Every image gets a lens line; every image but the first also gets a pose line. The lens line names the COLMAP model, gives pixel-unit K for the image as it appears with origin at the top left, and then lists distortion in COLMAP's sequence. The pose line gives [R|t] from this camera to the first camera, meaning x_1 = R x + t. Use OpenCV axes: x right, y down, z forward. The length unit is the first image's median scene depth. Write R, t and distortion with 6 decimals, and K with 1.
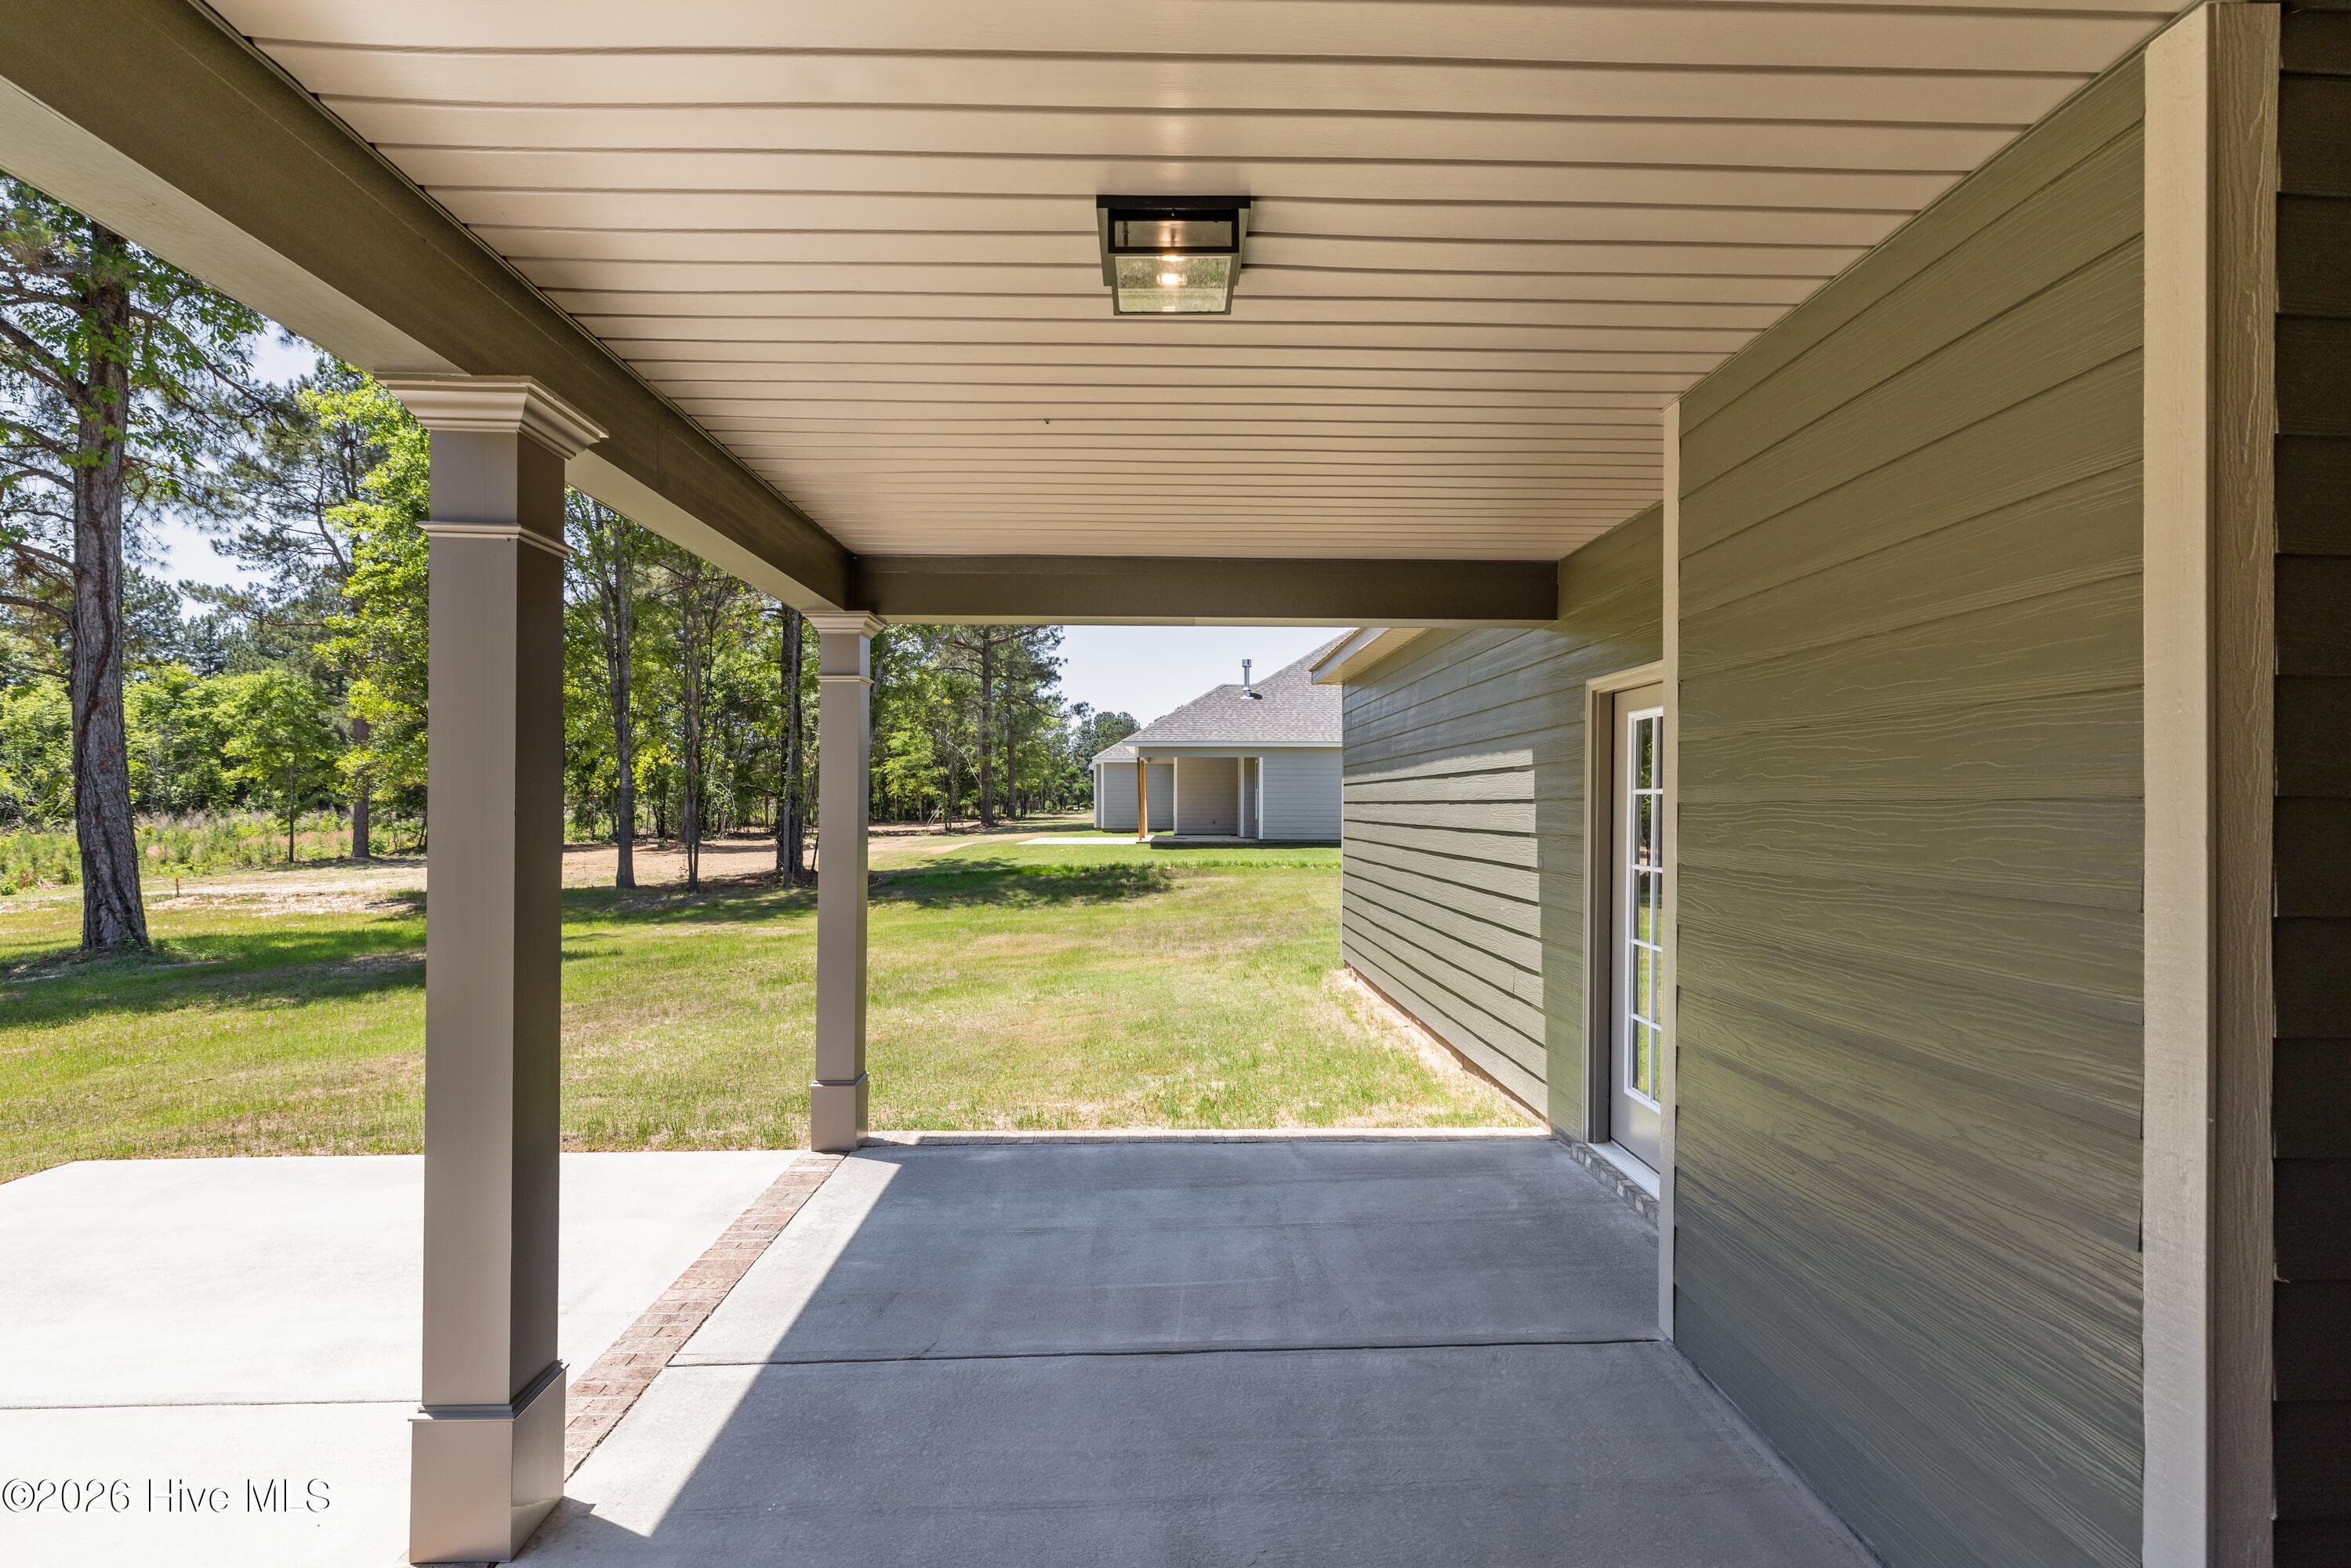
lens RADIAL K [[1019.1, 0, 1177.6], [0, 1019.1, 803.6], [0, 0, 1]] dist [-0.004503, 0.002468]
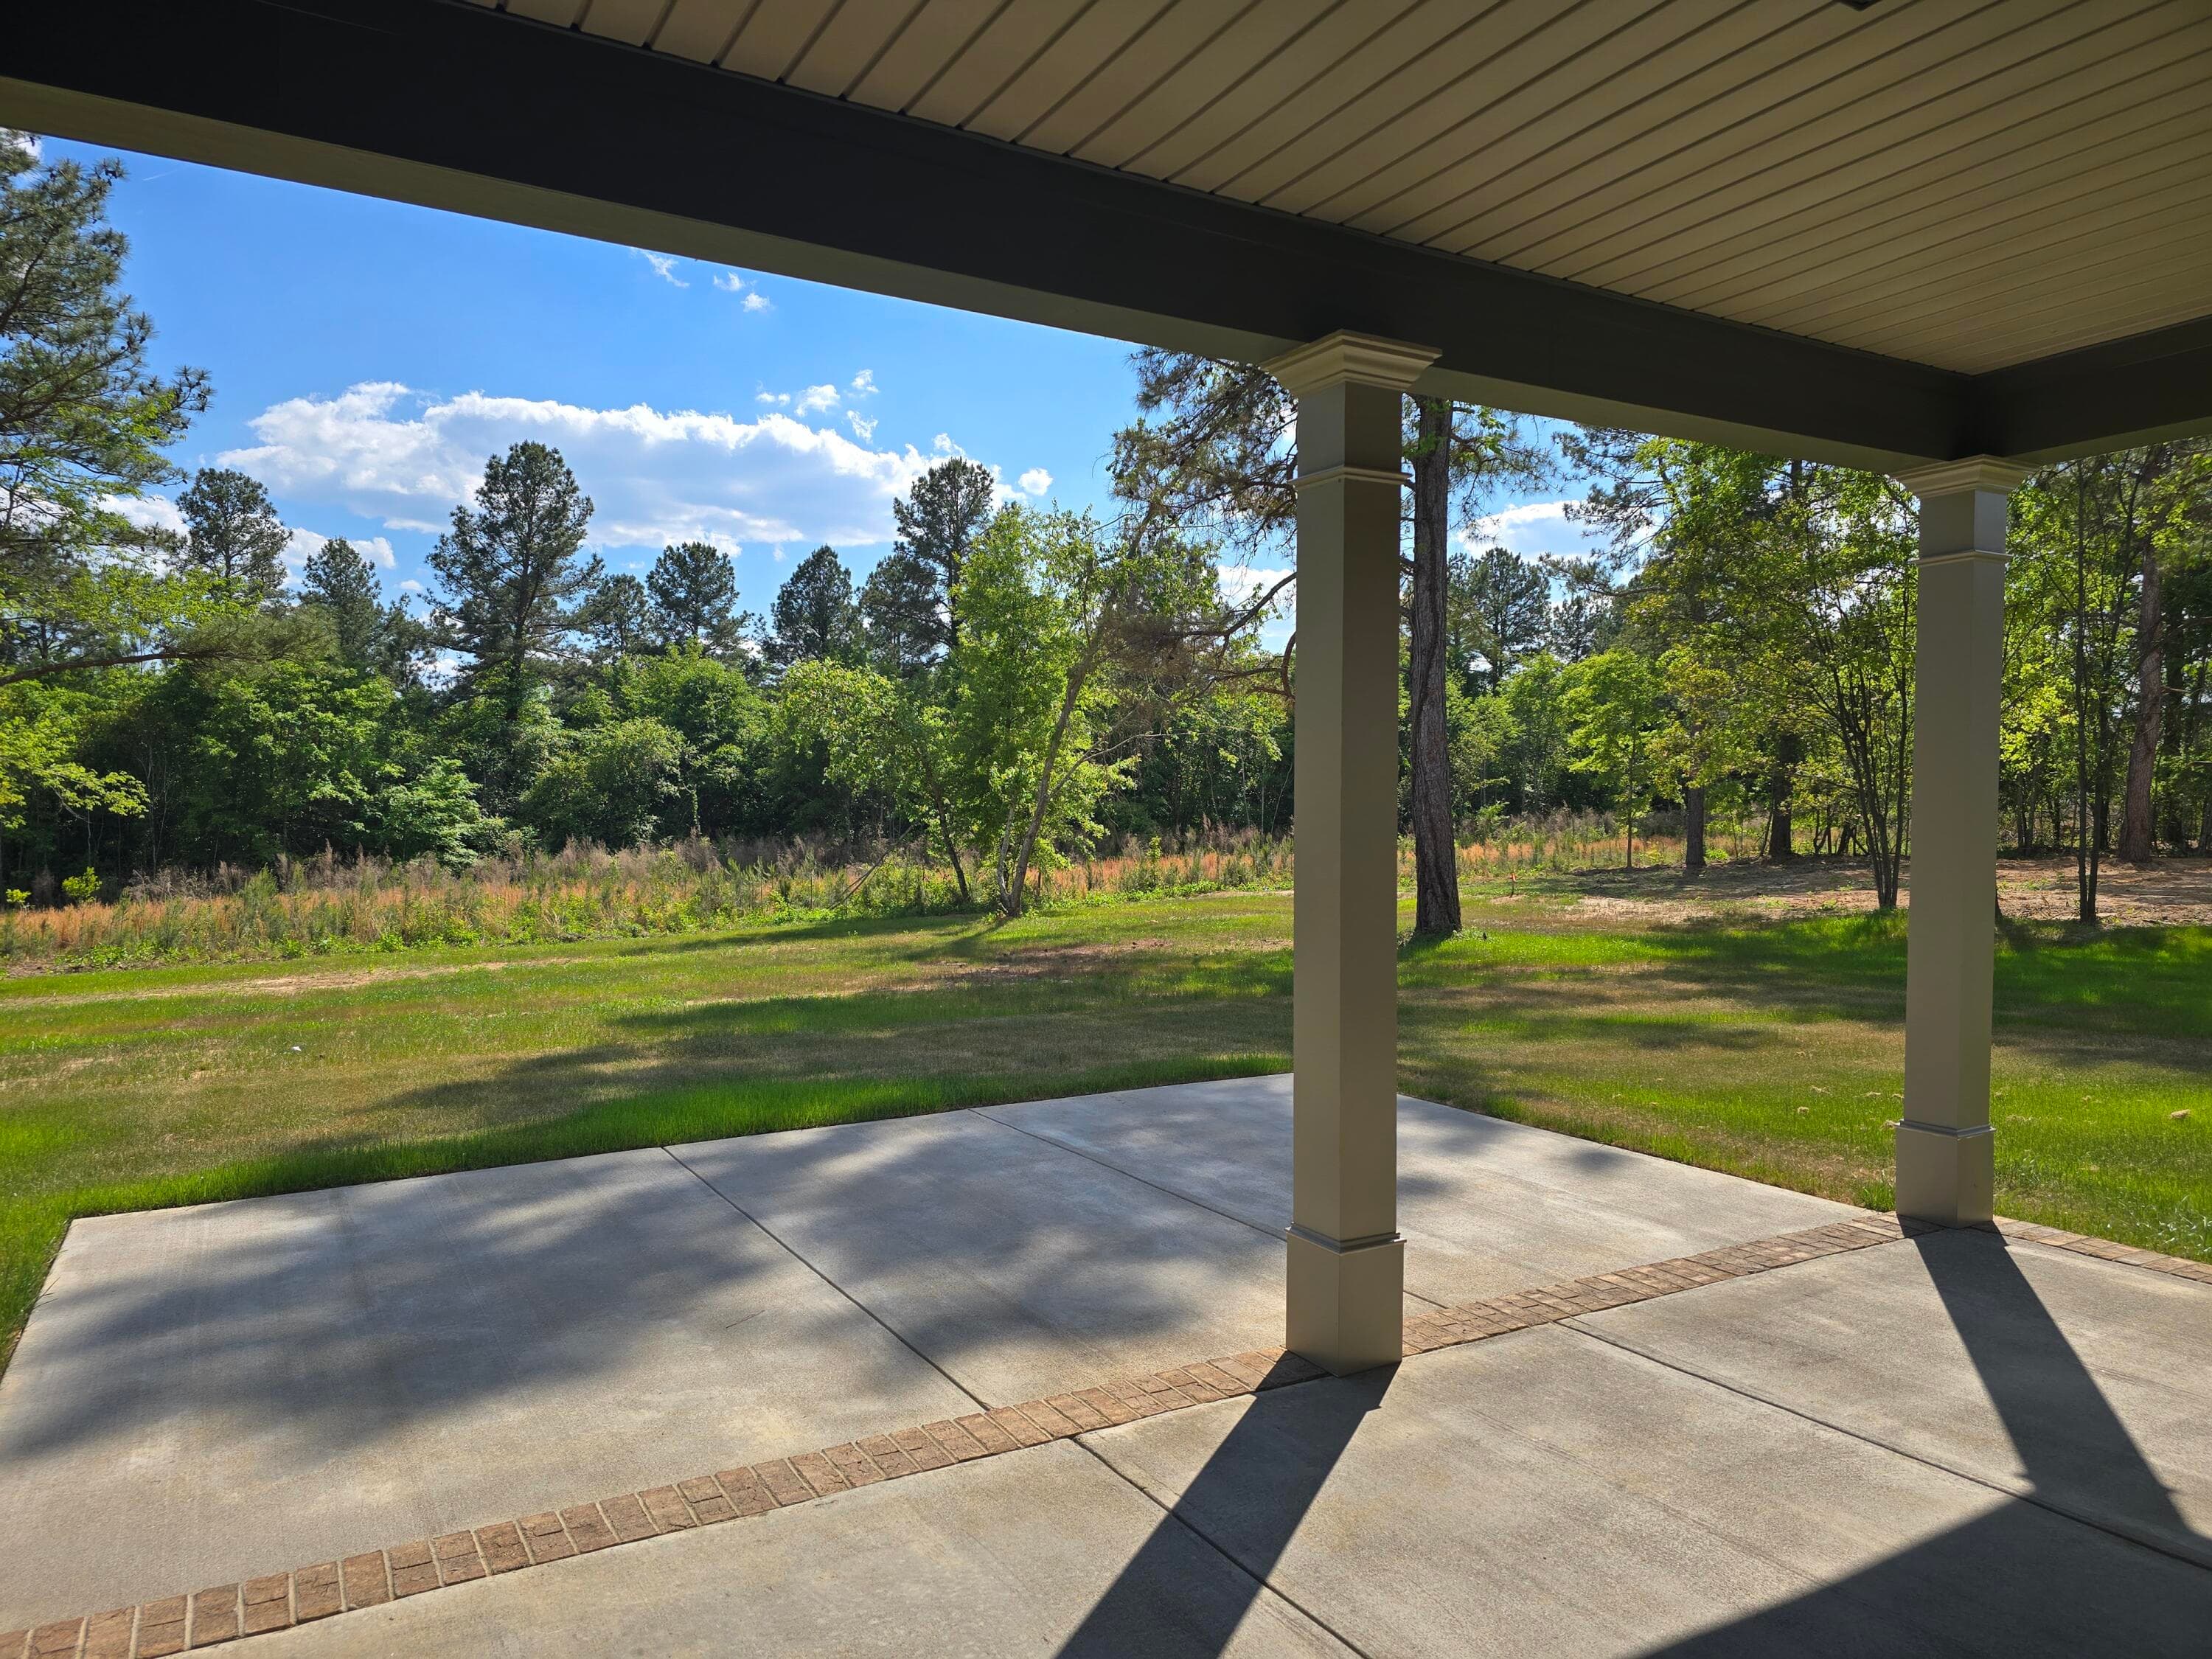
lens RADIAL K [[1468.4, 0, 1095.1], [0, 1468.4, 863.9], [0, 0, 1]] dist [0.047004, -0.031864]
pose [[0.472913, 0.030530, -0.880580, 0.446019], [0.006458, 0.999253, 0.038113, 0.066426], [0.881086, -0.023711, 0.472362, -0.012842]]
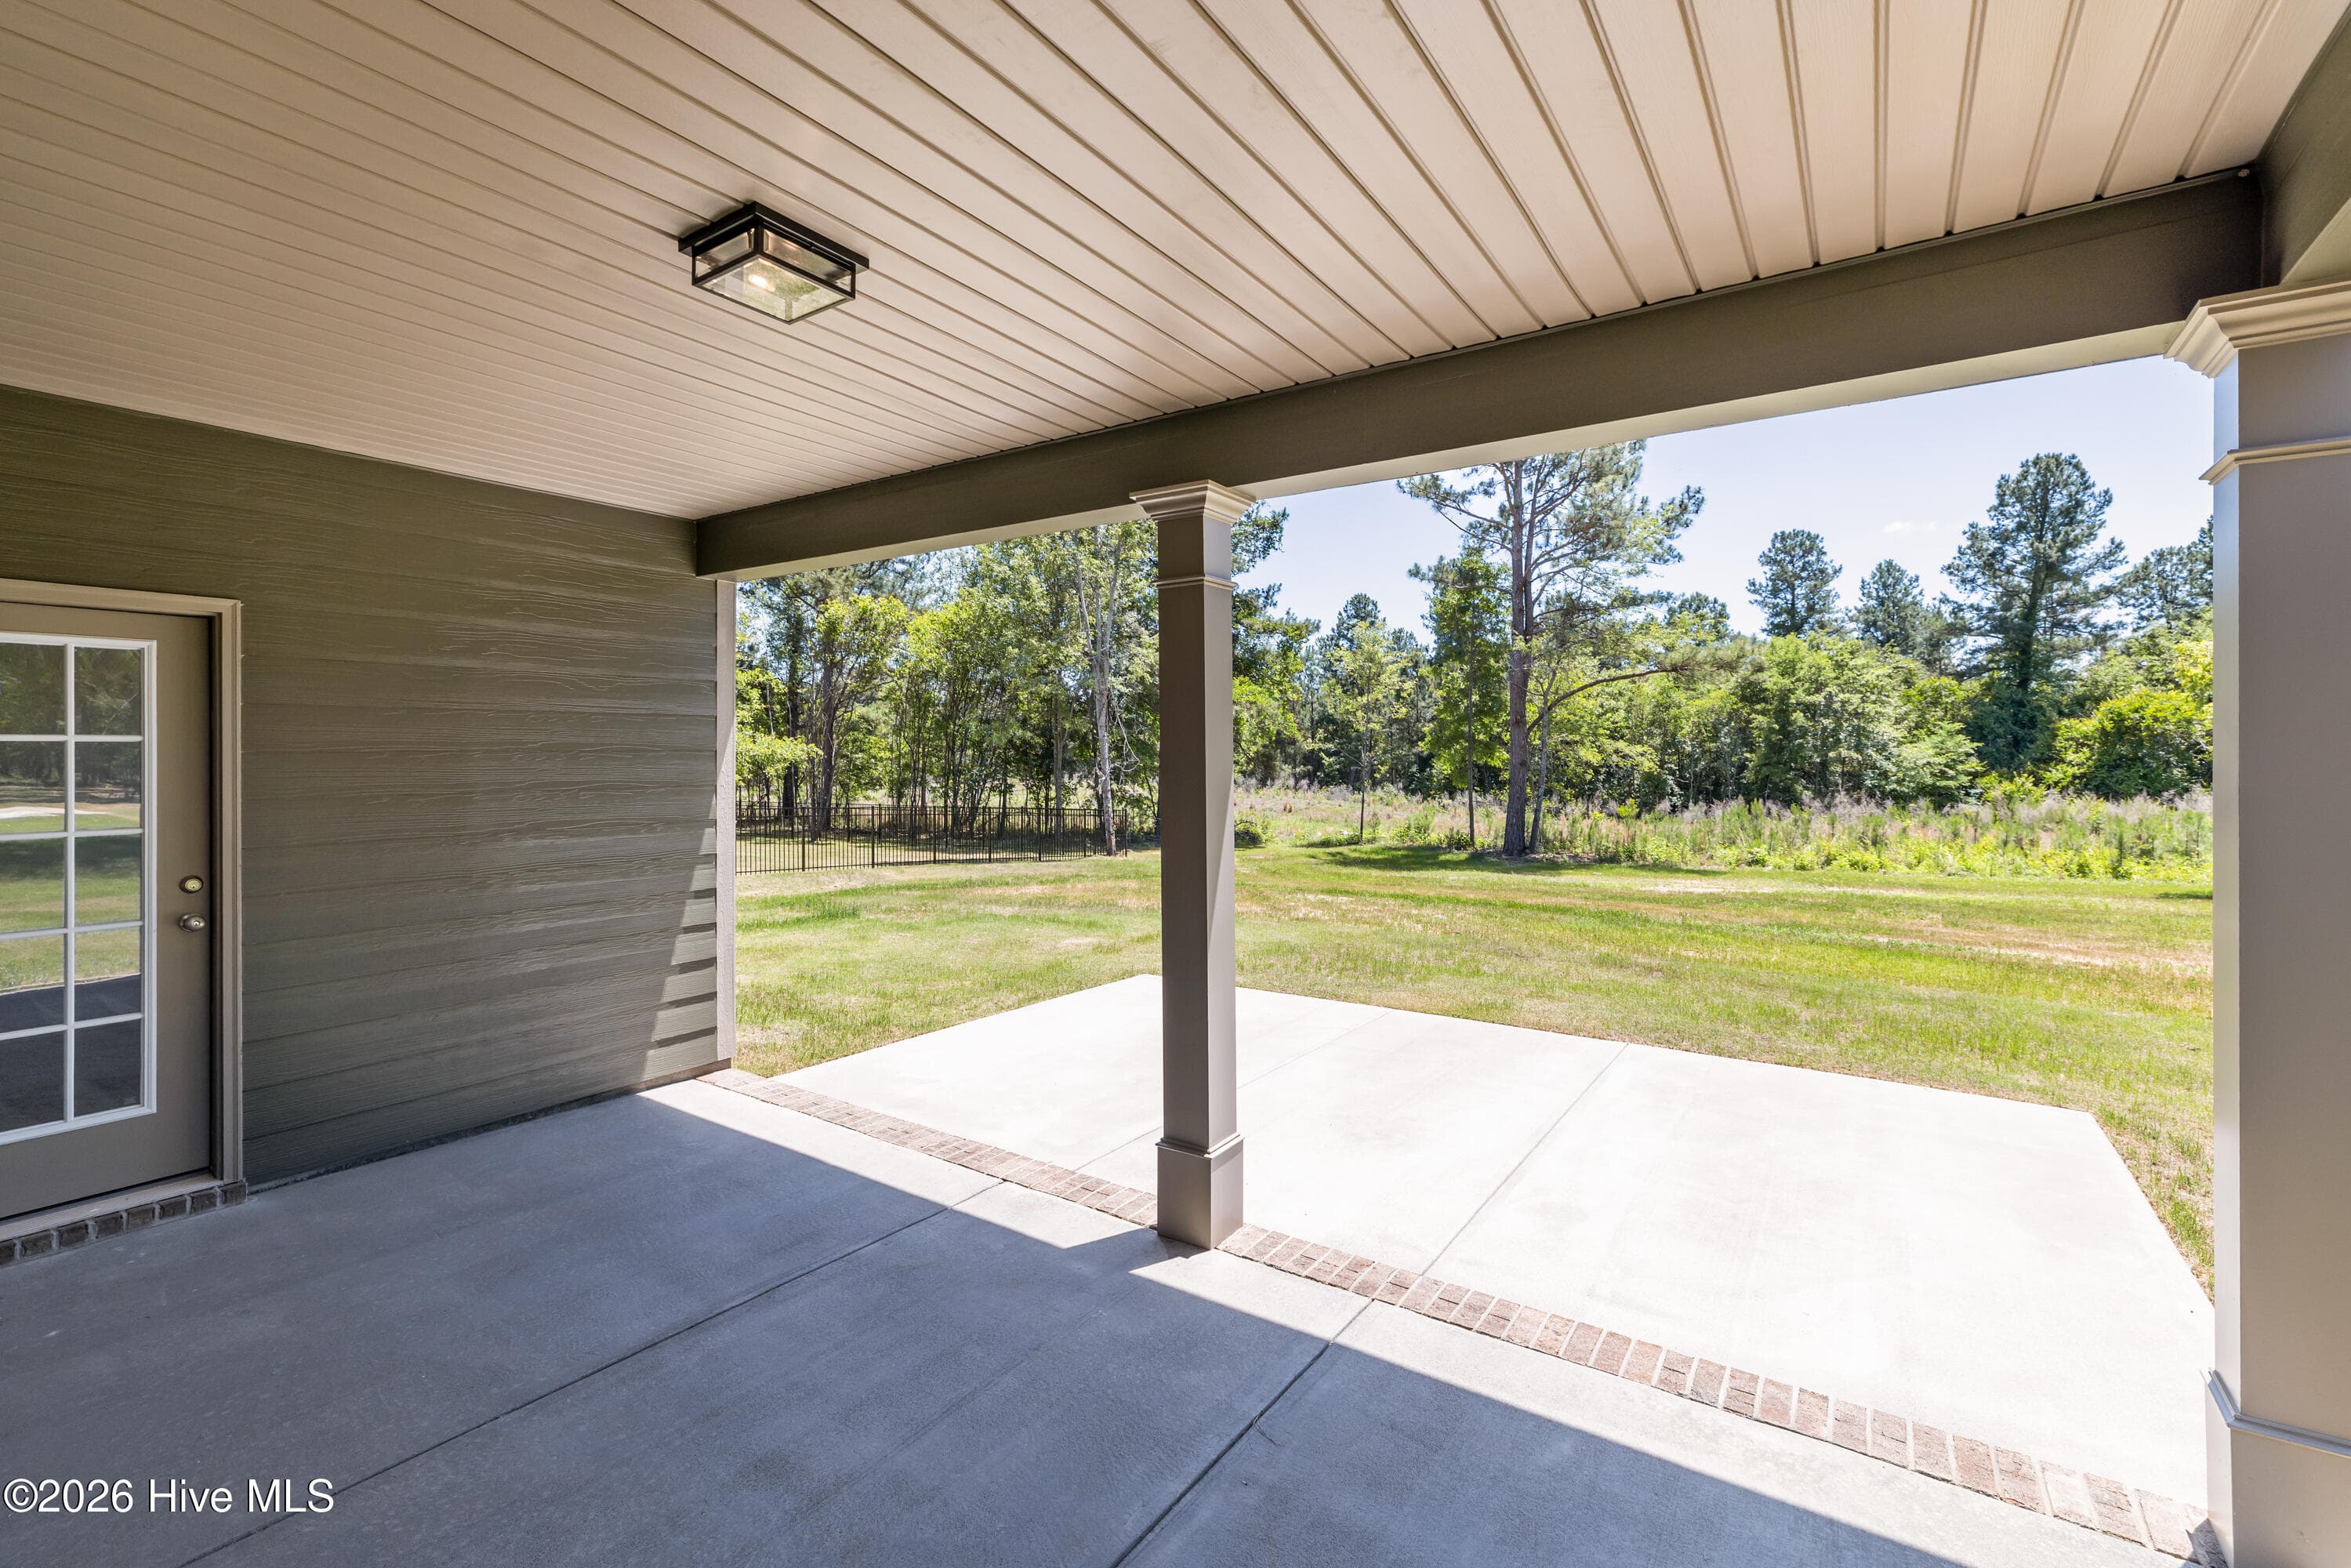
lens RADIAL K [[1019.1, 0, 1177.7], [0, 1019.1, 745.8], [0, 0, 1]] dist [-0.004503, 0.002468]
pose [[-0.582800, -0.013032, -0.812511, 0.422806], [-0.000525, 0.999877, -0.015661, 0.002692], [0.812615, -0.008701, -0.582735, 1.313655]]
